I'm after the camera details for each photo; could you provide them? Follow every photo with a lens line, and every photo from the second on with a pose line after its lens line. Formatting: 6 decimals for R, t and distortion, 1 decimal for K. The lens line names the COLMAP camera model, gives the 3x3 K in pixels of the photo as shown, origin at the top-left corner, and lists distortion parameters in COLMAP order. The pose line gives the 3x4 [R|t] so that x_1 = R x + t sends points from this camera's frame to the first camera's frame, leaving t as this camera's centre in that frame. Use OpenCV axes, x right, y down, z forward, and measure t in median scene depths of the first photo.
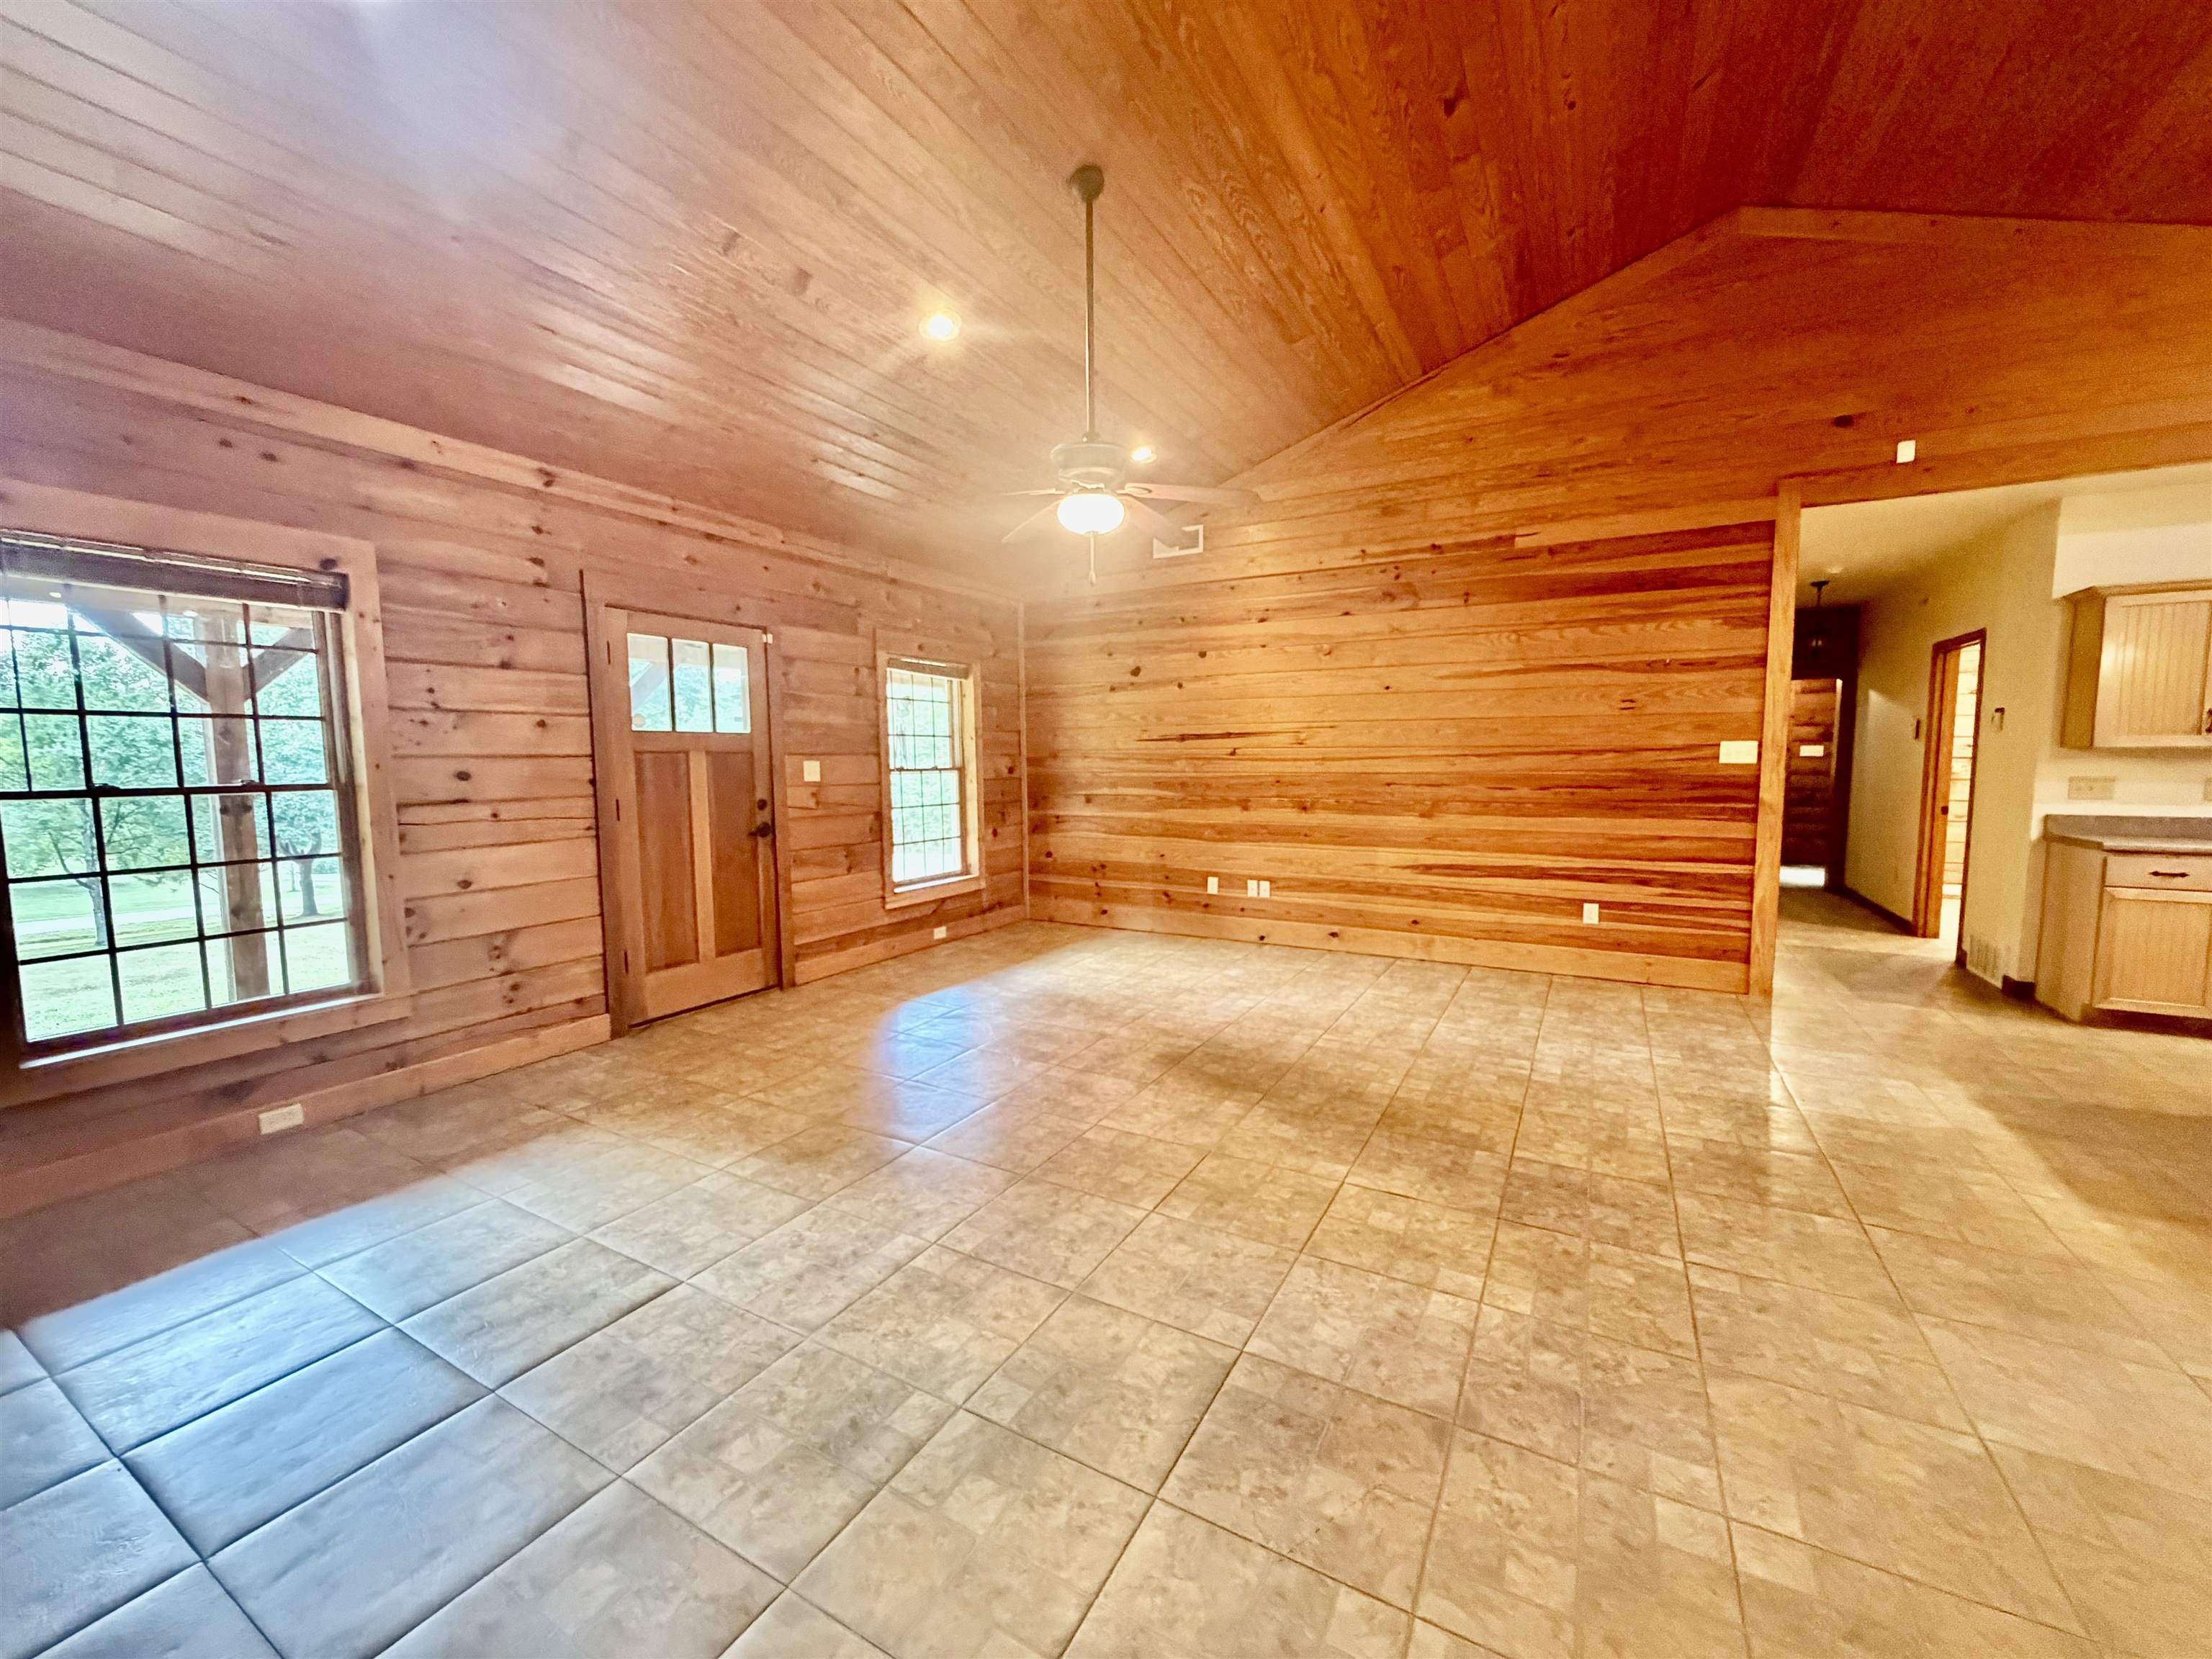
lens RADIAL K [[880.3, 0, 1099.3], [0, 880.3, 833.4], [0, 0, 1]] dist [-0.000386, 0.000192]
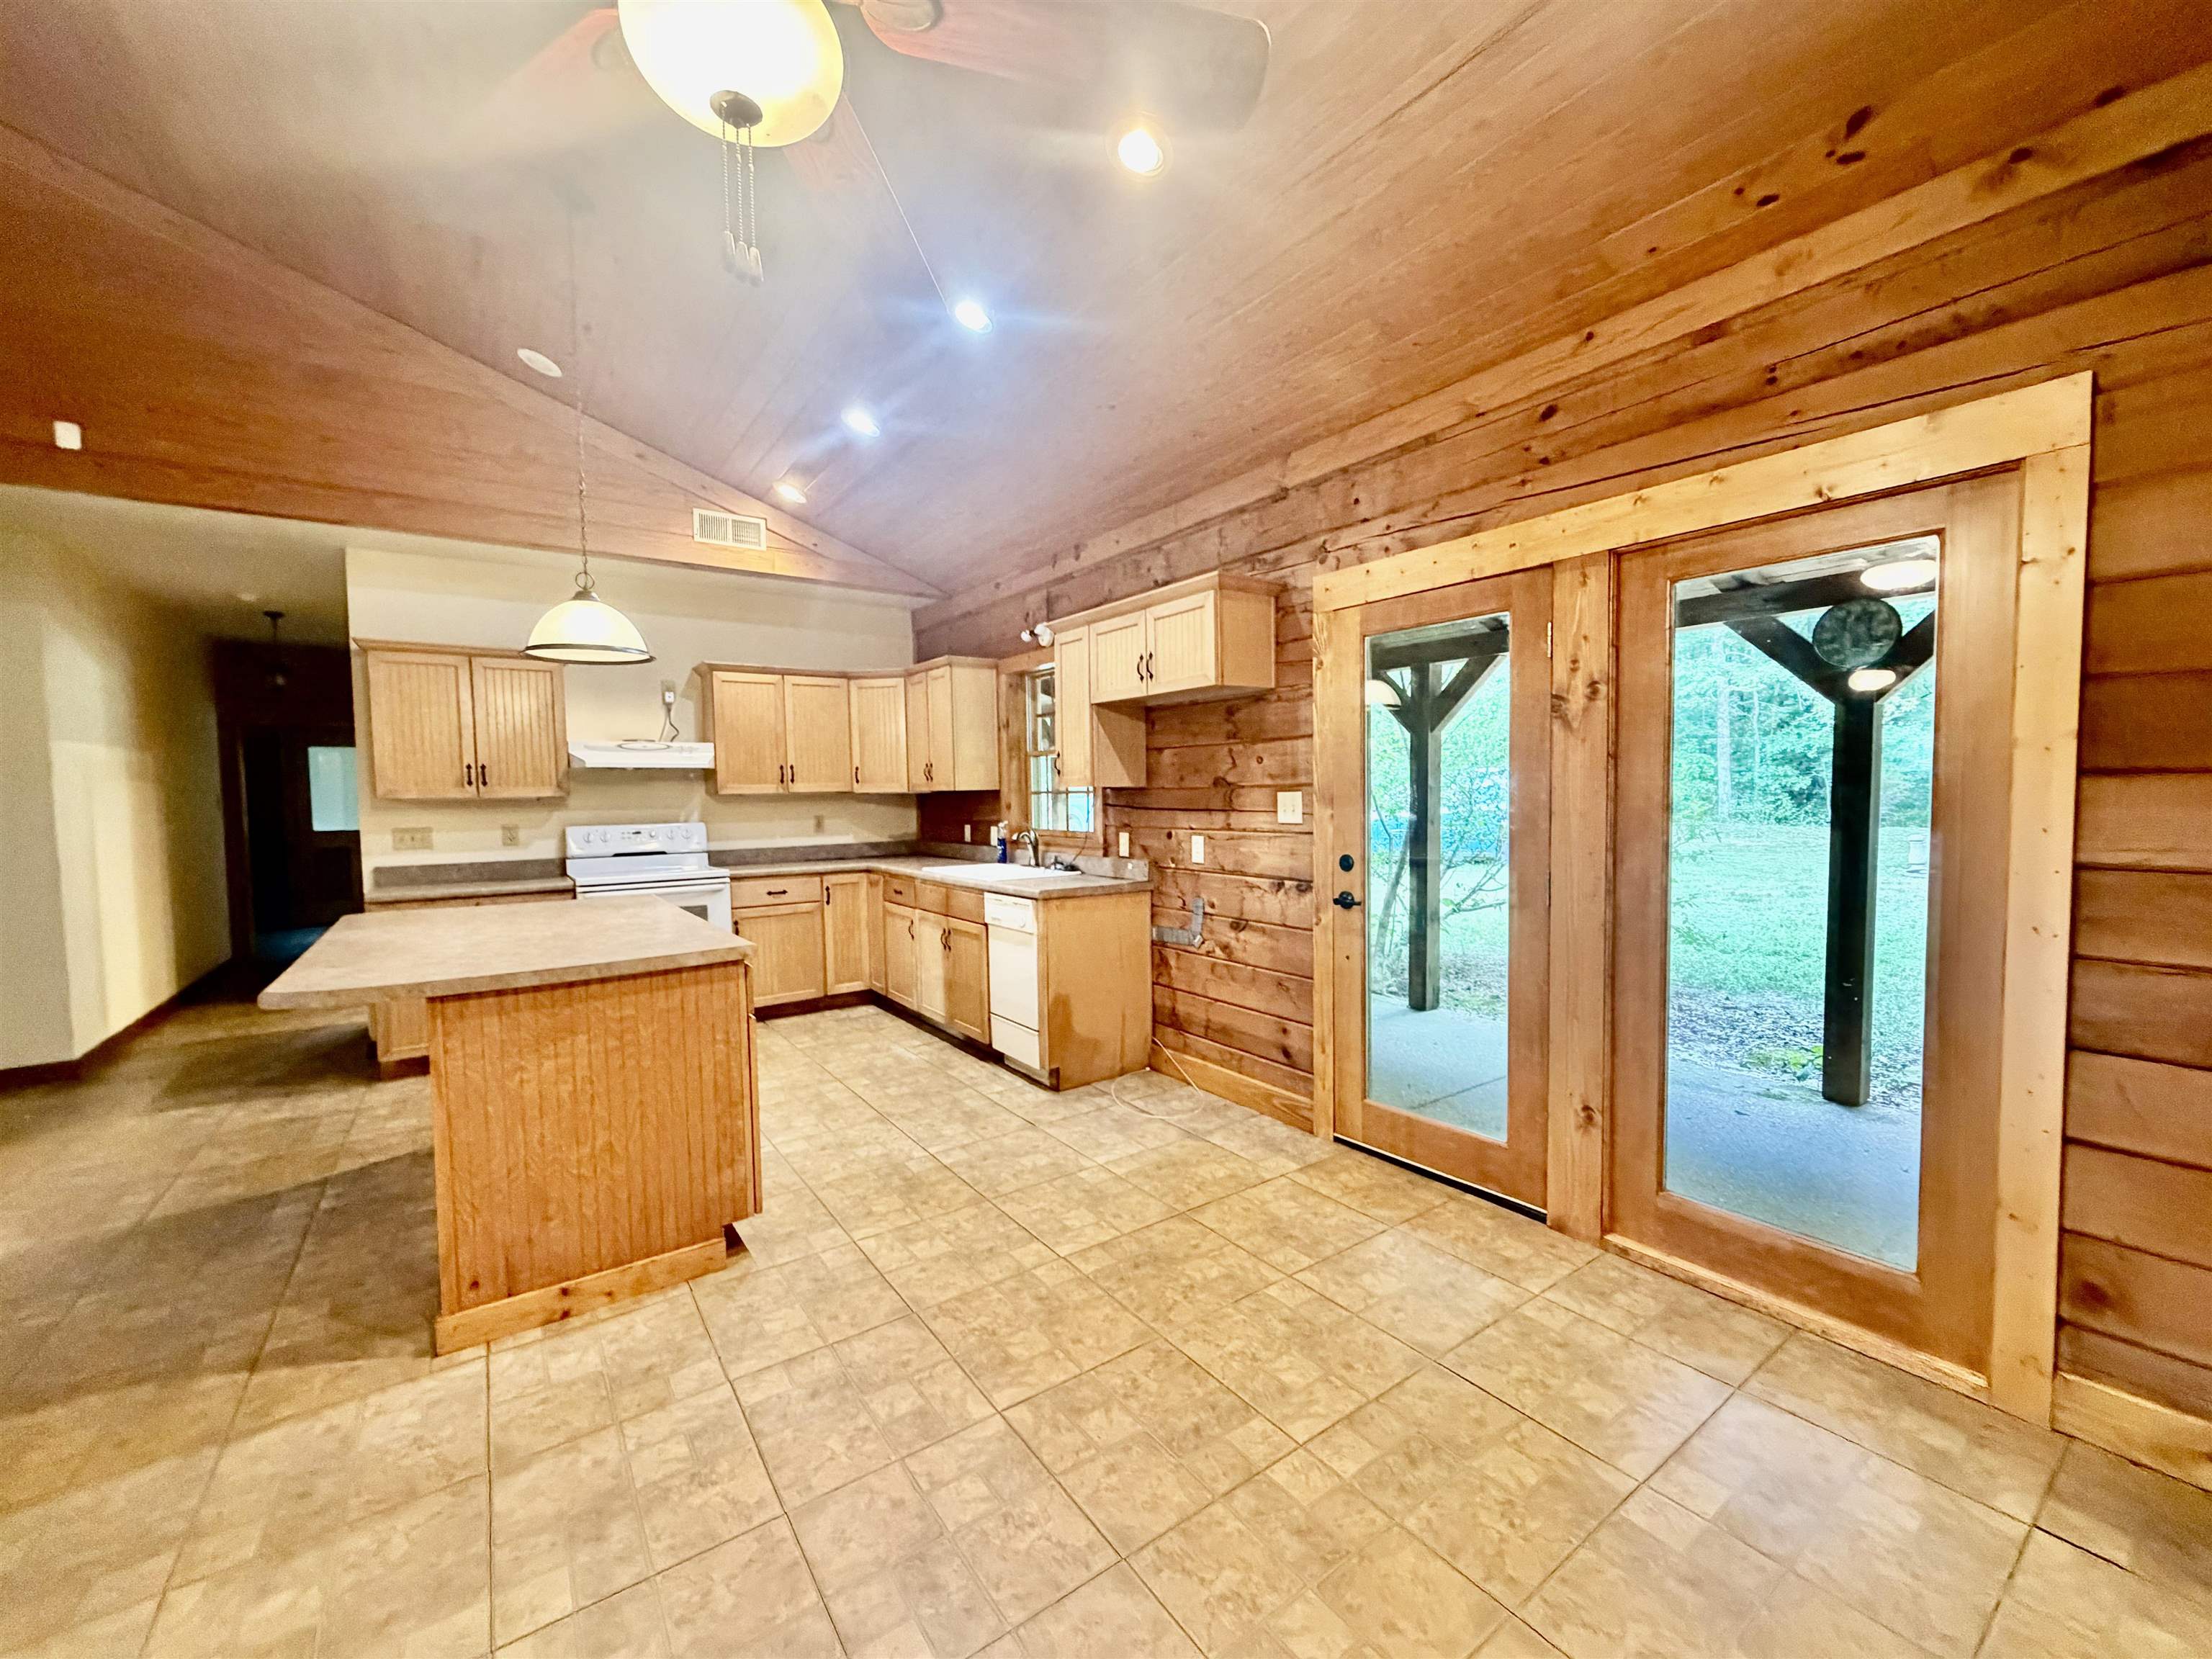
lens RADIAL K [[880.3, 0, 1106.0], [0, 880.3, 832.5], [0, 0, 1]] dist [-0.000386, 0.000192]
pose [[0.423870, -0.044697, 0.904619, 0.542216], [0.095635, 0.995407, 0.004372, 0.013756], [-0.900660, 0.084660, 0.426198, -0.158097]]
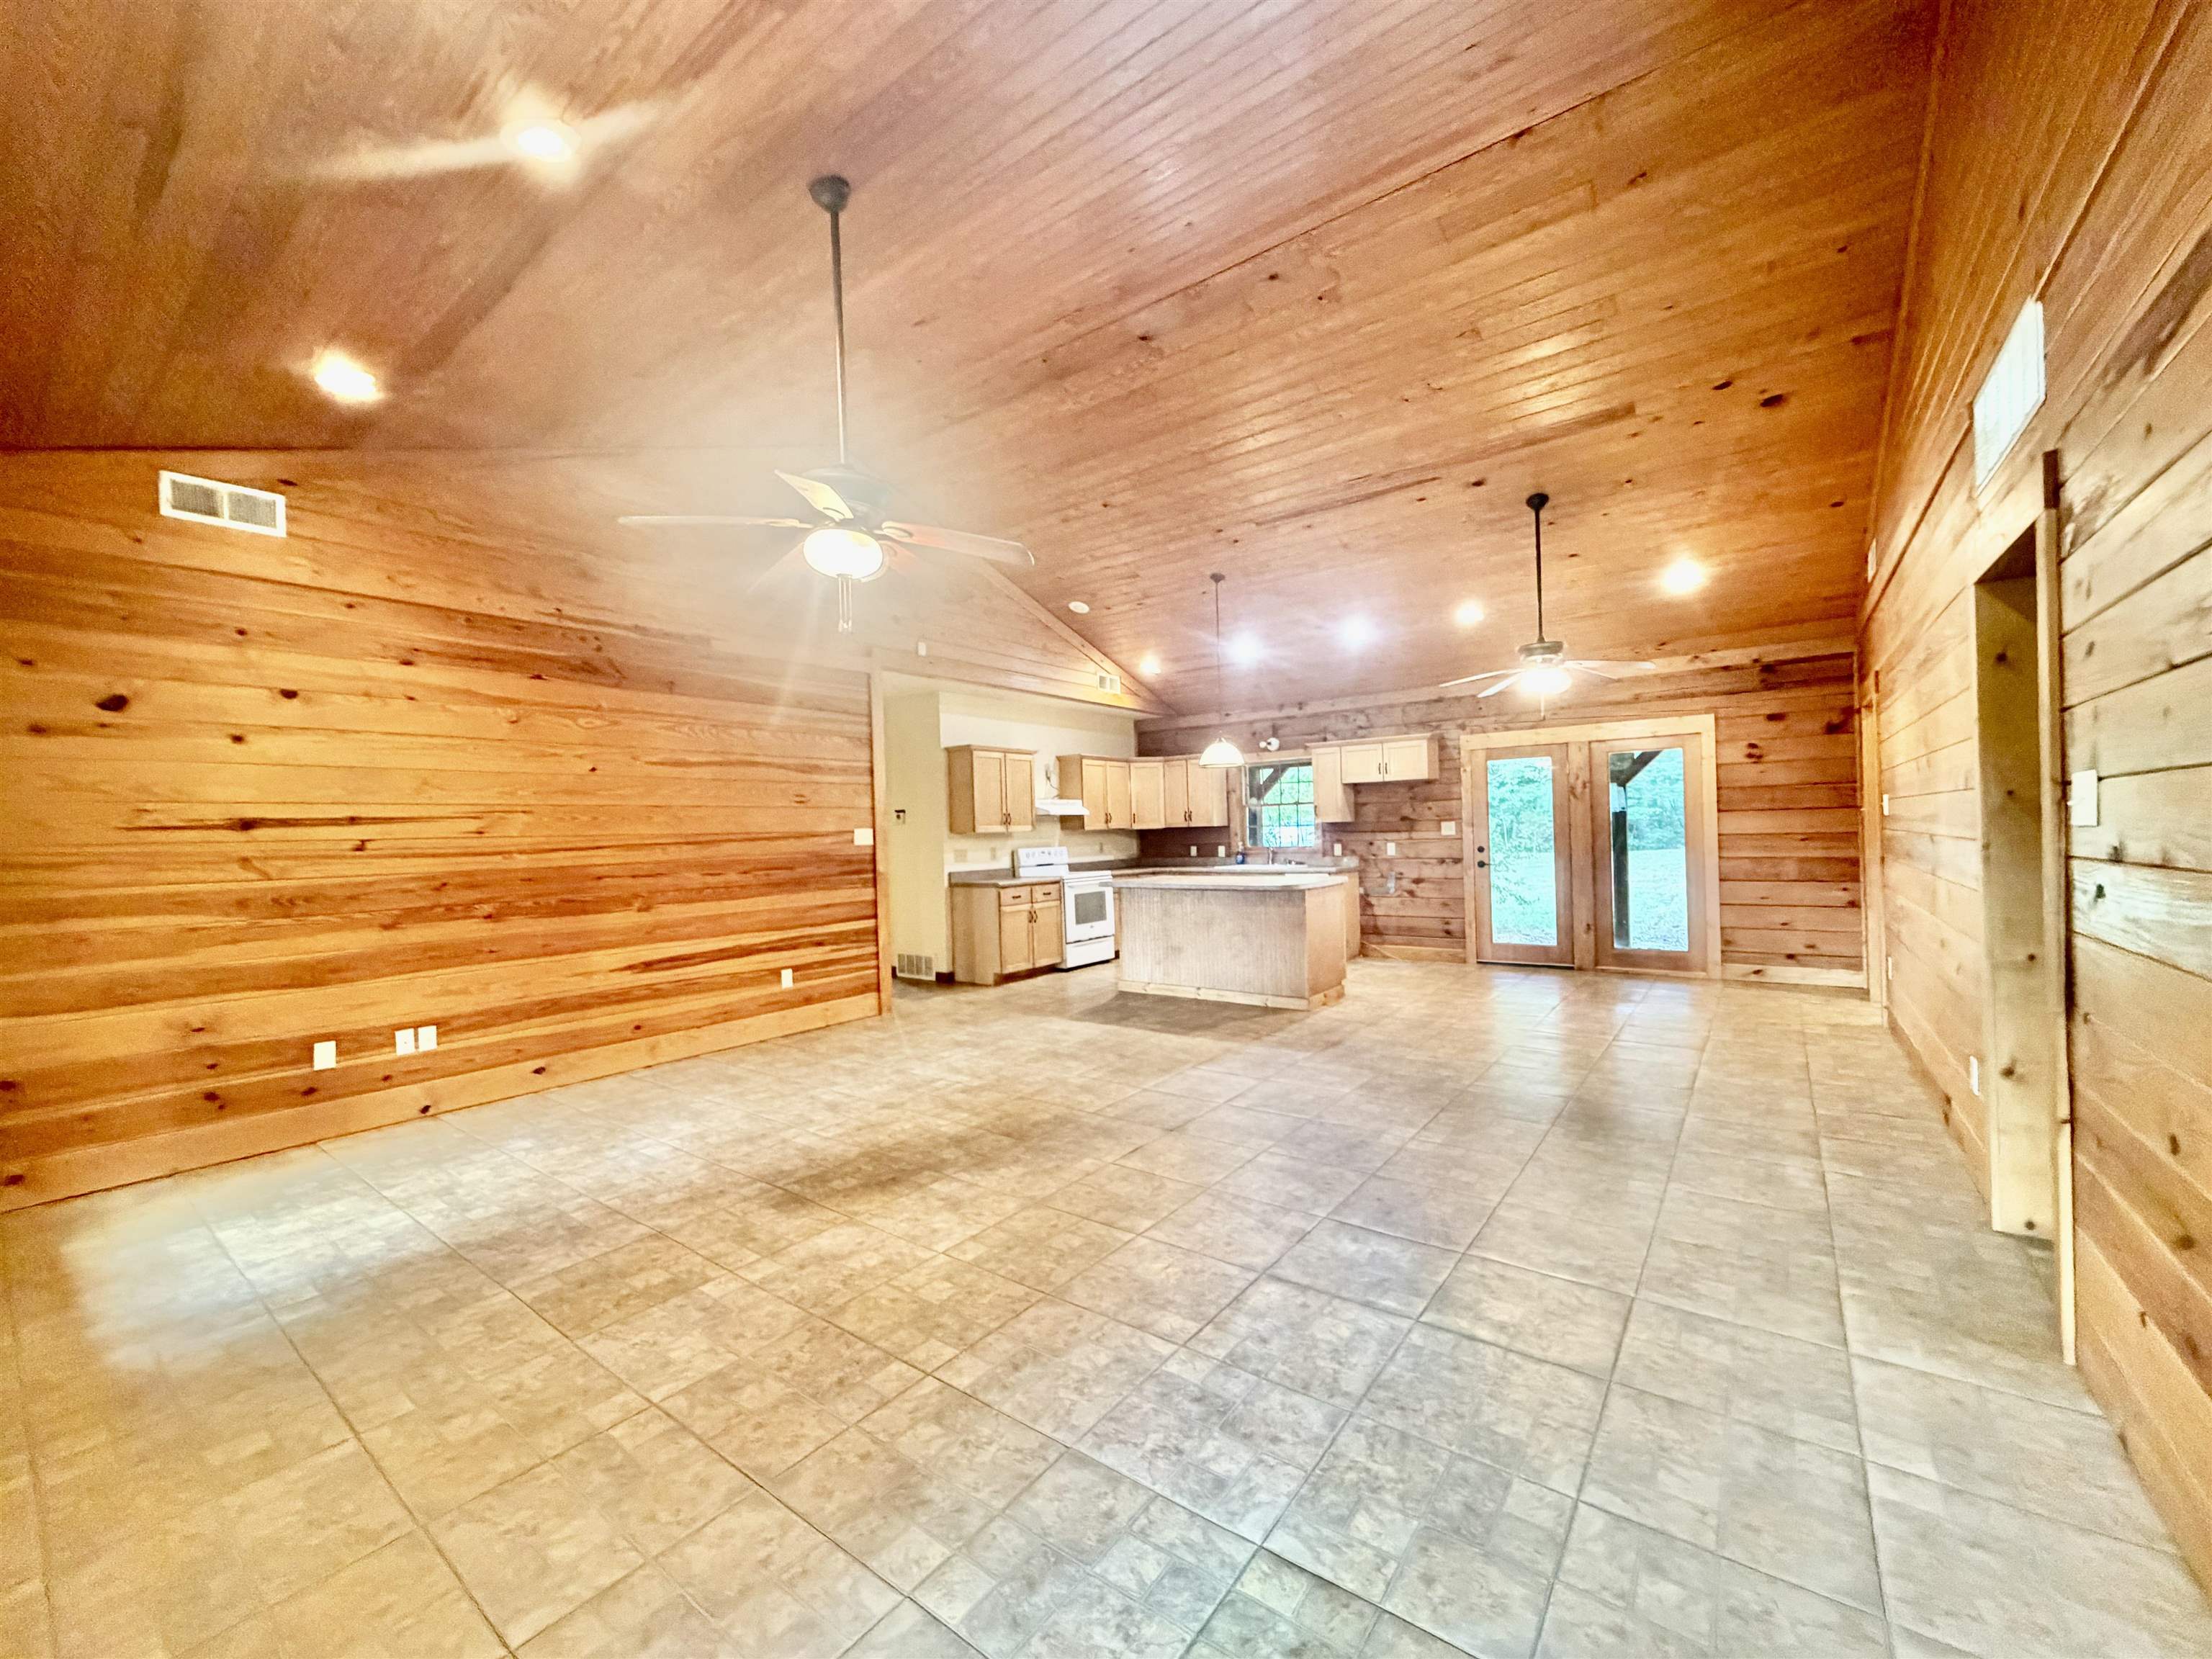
lens RADIAL K [[880.3, 0, 1104.0], [0, 880.3, 828.6], [0, 0, 1]] dist [-0.000386, 0.000192]
pose [[0.133198, 0.006124, 0.991070, -0.590298], [0.117934, 0.992778, -0.021984, -0.032292], [-0.984048, 0.119809, 0.131514, 0.474000]]
